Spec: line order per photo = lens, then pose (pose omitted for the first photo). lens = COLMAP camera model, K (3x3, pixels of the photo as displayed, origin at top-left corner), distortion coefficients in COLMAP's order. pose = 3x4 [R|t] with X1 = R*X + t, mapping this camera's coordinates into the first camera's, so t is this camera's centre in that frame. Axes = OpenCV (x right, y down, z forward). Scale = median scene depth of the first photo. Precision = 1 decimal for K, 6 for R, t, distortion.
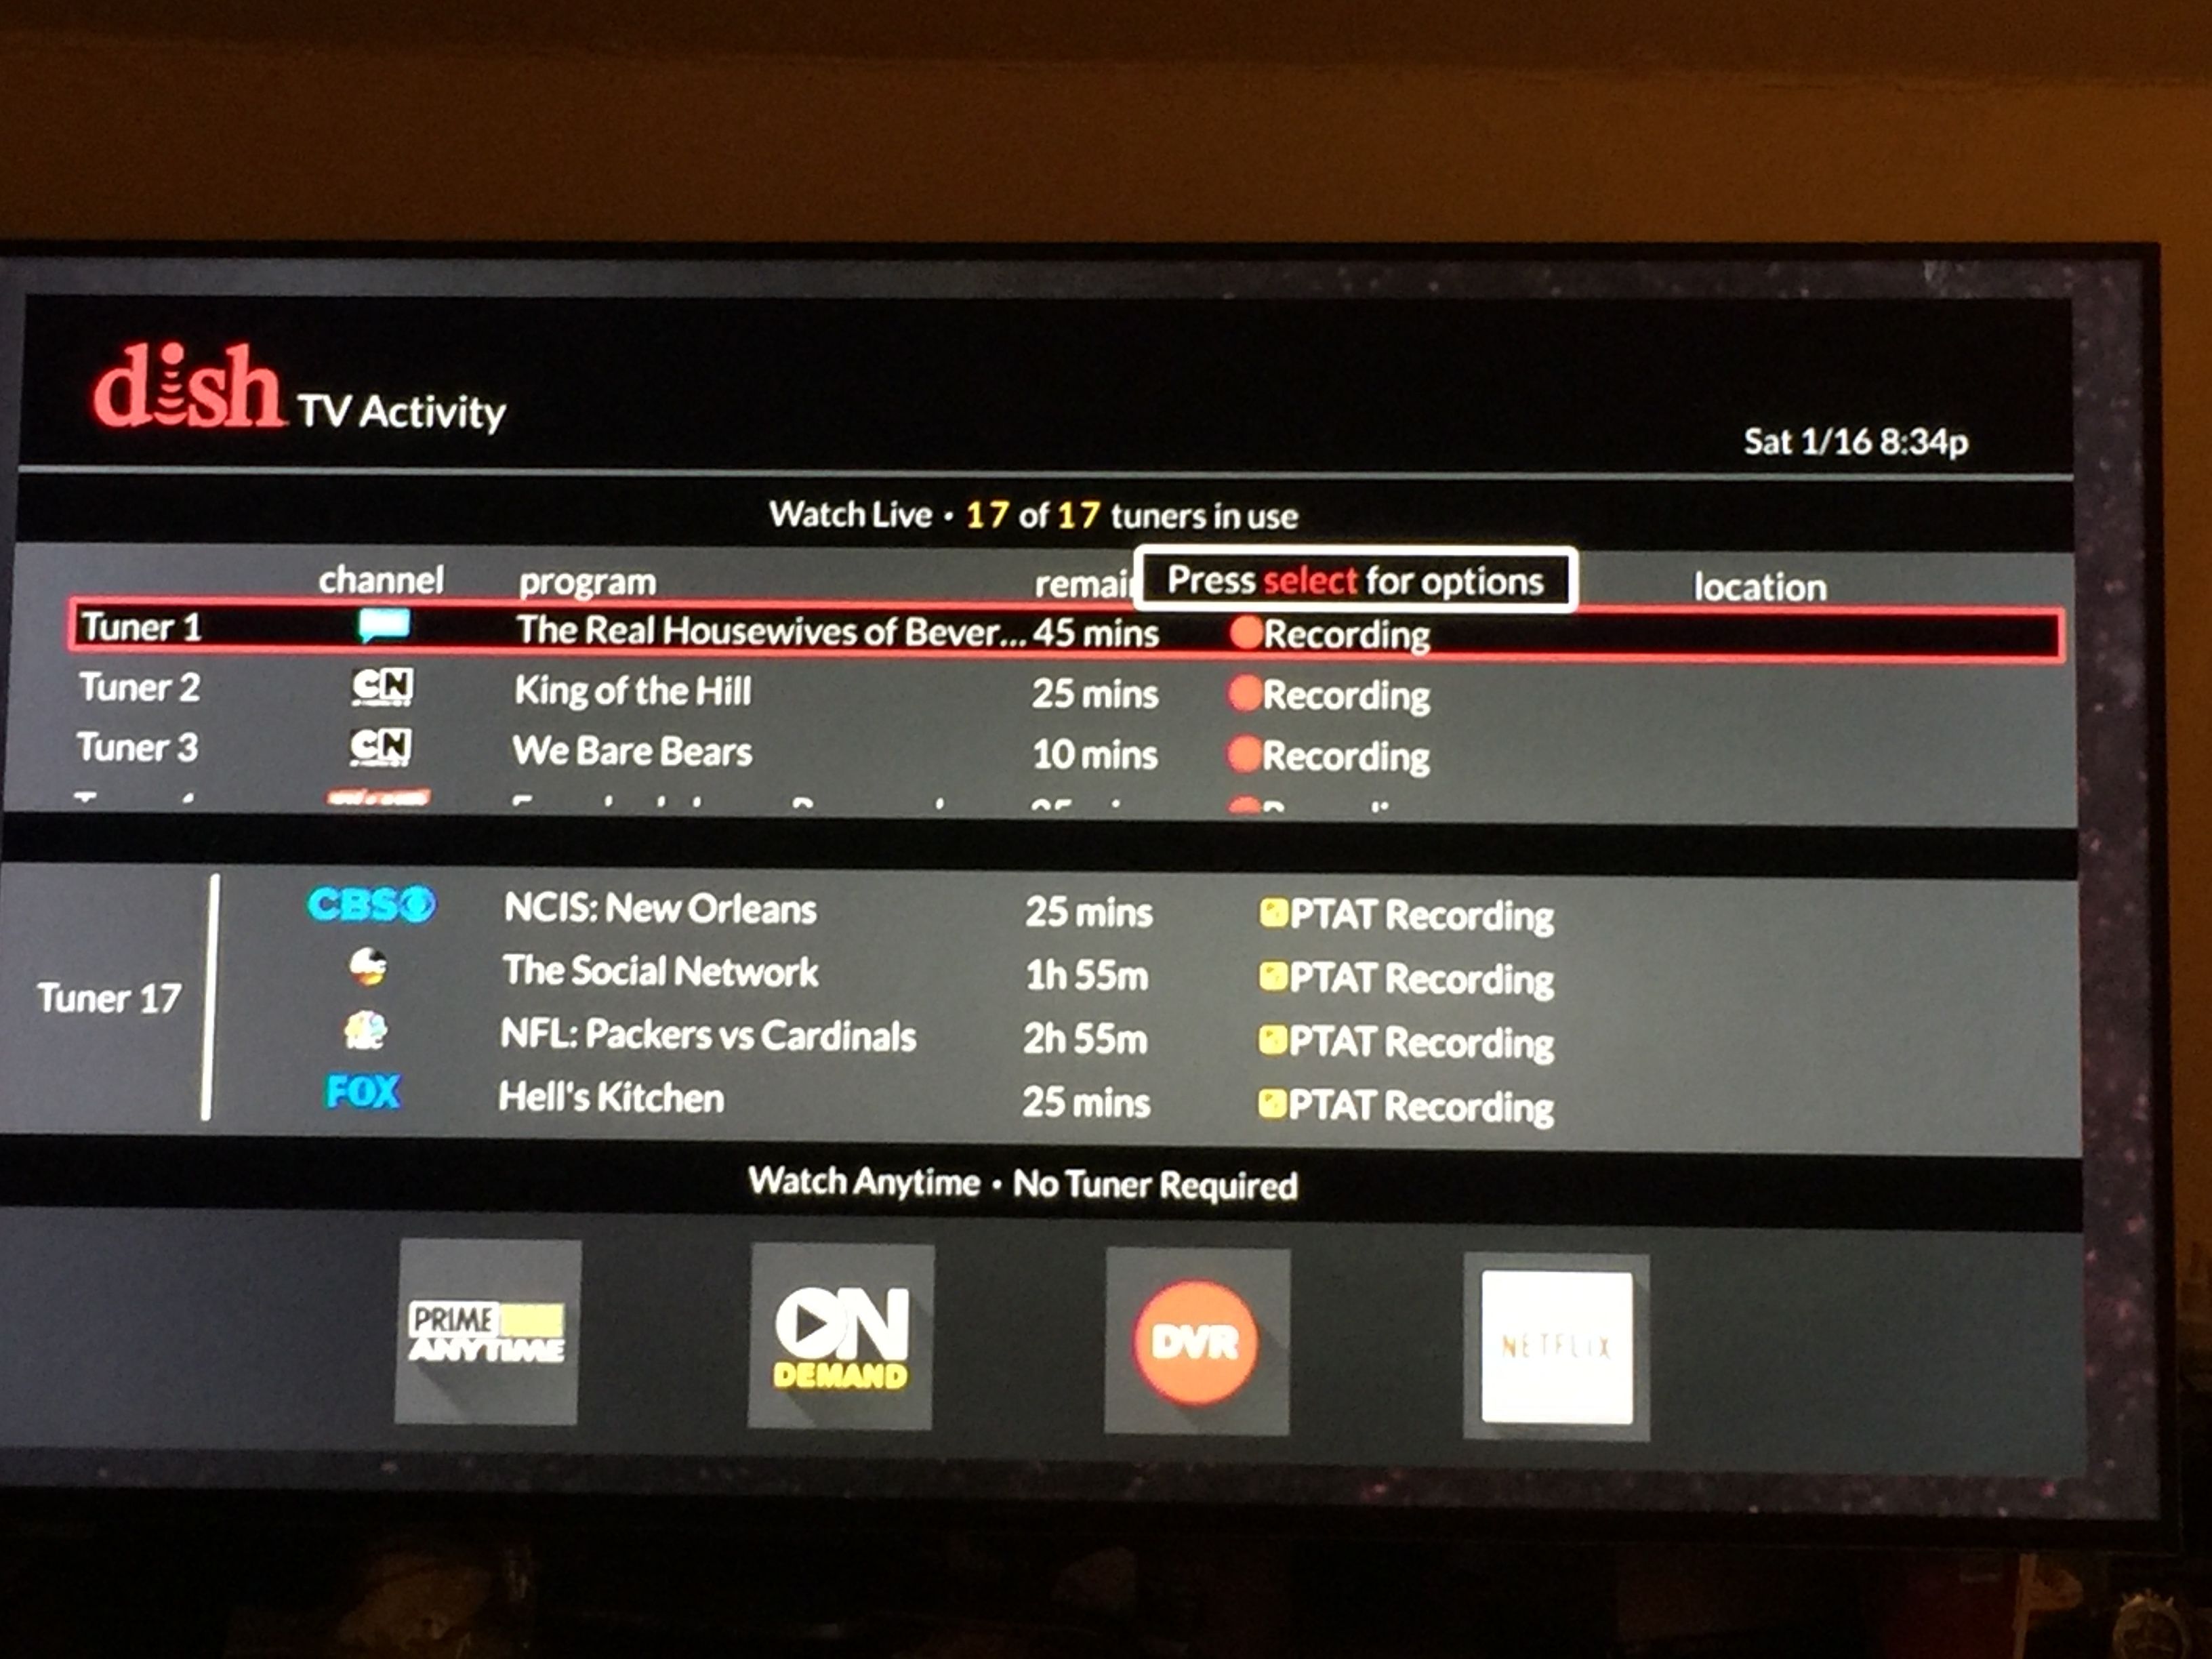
lens RADIAL K [[4356.6, 0, 1097.9], [0, 4356.6, 830.9], [0, 0, 1]] dist [-0.085728, 0.000000]
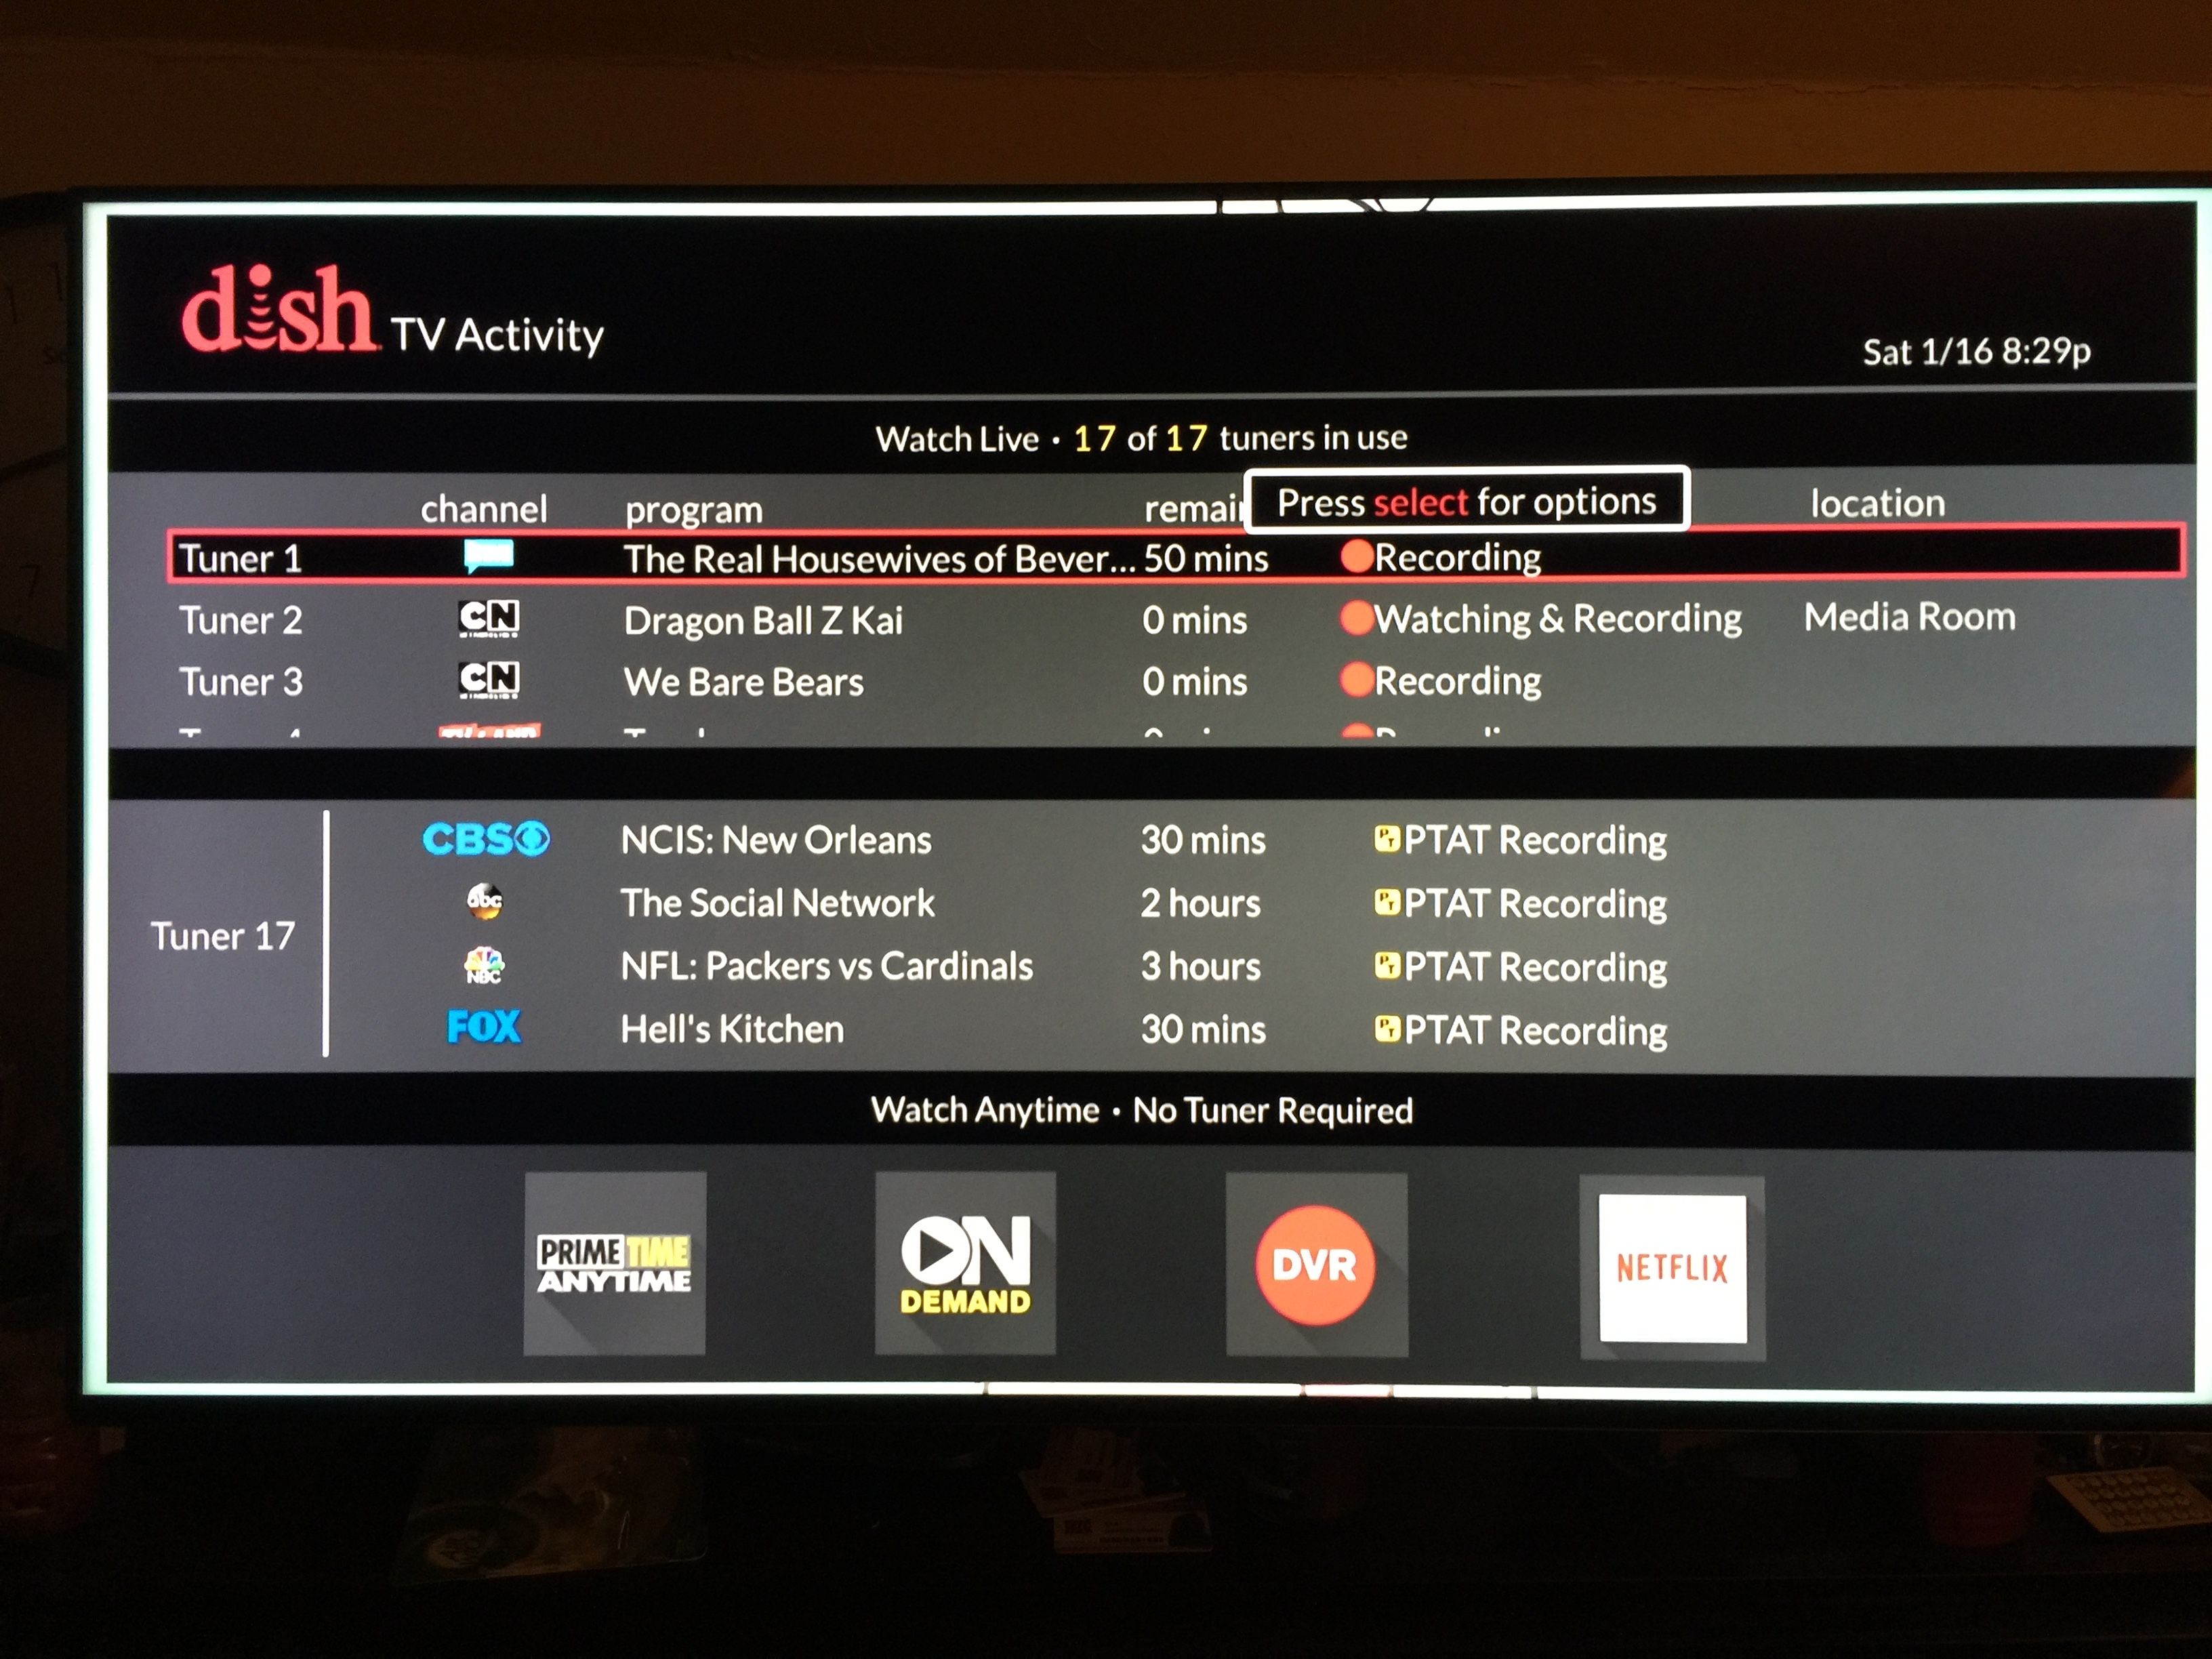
lens RADIAL K [[2173.2, 0, 1123.9], [0, 2173.2, 877.4], [0, 0, 1]] dist [0.076039, -0.175342]
pose [[0.999718, -0.013592, 0.019481, -0.030131], [0.010938, 0.991401, 0.130400, -0.038391], [-0.021086, -0.130150, 0.991270, 0.497328]]
